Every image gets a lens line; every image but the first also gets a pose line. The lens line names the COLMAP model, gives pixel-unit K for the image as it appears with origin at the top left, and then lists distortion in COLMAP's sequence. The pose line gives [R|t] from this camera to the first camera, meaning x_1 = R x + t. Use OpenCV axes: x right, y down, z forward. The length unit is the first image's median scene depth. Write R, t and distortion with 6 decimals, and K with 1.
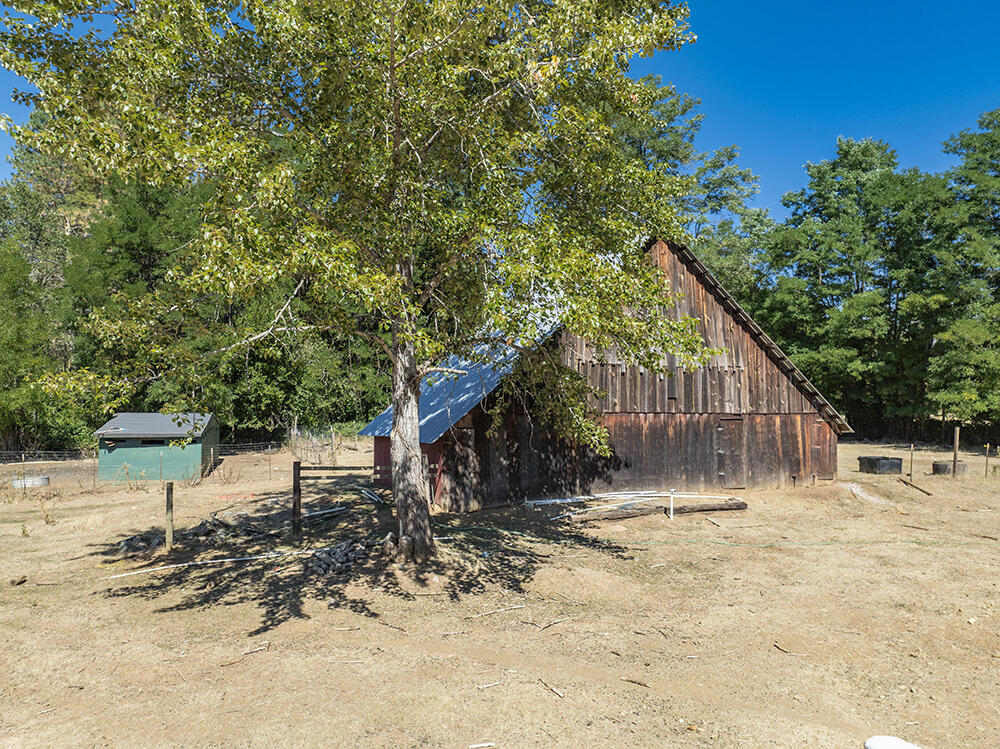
lens RADIAL K [[708.1, 0, 499.9], [0, 708.1, 372.9], [0, 0, 1]] dist [-0.046612, 0.023462]
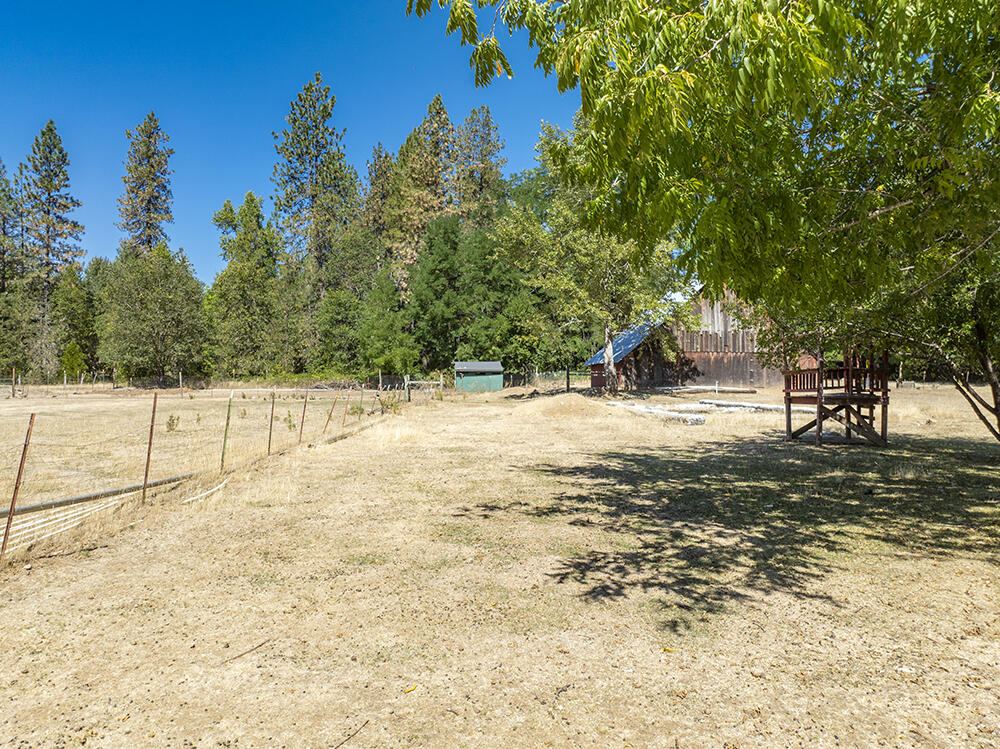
lens RADIAL K [[708.1, 0, 499.9], [0, 708.1, 372.9], [0, 0, 1]] dist [-0.046612, 0.023462]
pose [[0.965928, -0.005863, -0.258743, 0.122972], [0.015436, 0.999269, 0.034983, 0.031173], [0.258349, -0.037785, 0.965312, -1.251202]]
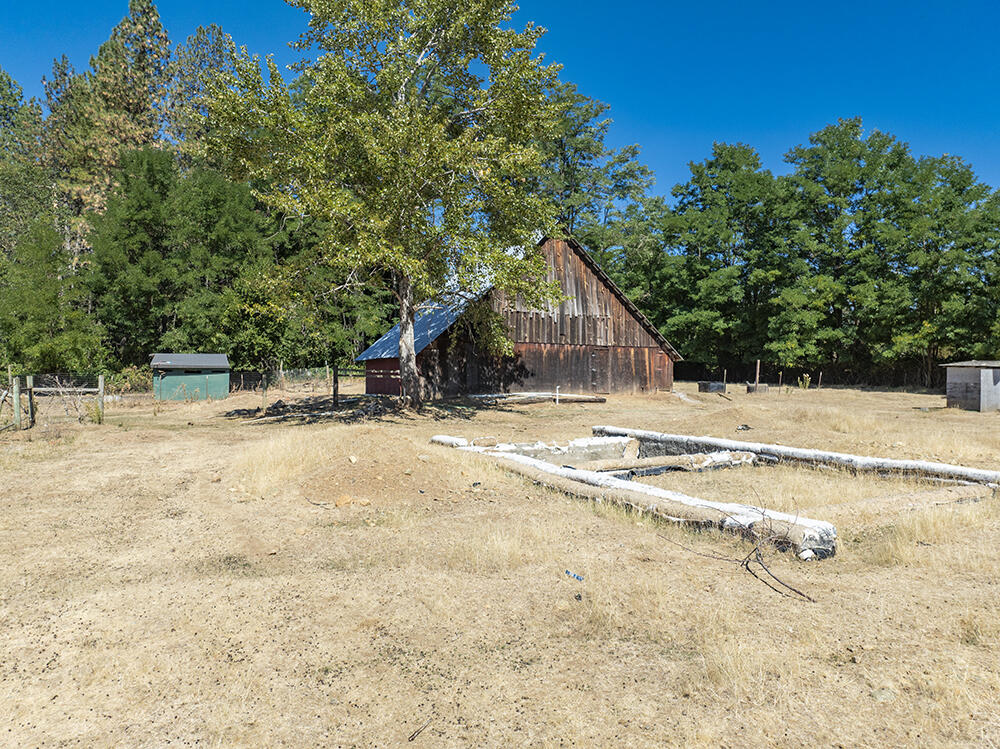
lens RADIAL K [[708.1, 0, 499.9], [0, 708.1, 372.9], [0, 0, 1]] dist [-0.046612, 0.023462]
pose [[0.995639, 0.000193, 0.093290, -0.038236], [-0.004224, 0.999066, 0.043015, 0.050509], [-0.093195, -0.043221, 0.994709, -0.520523]]
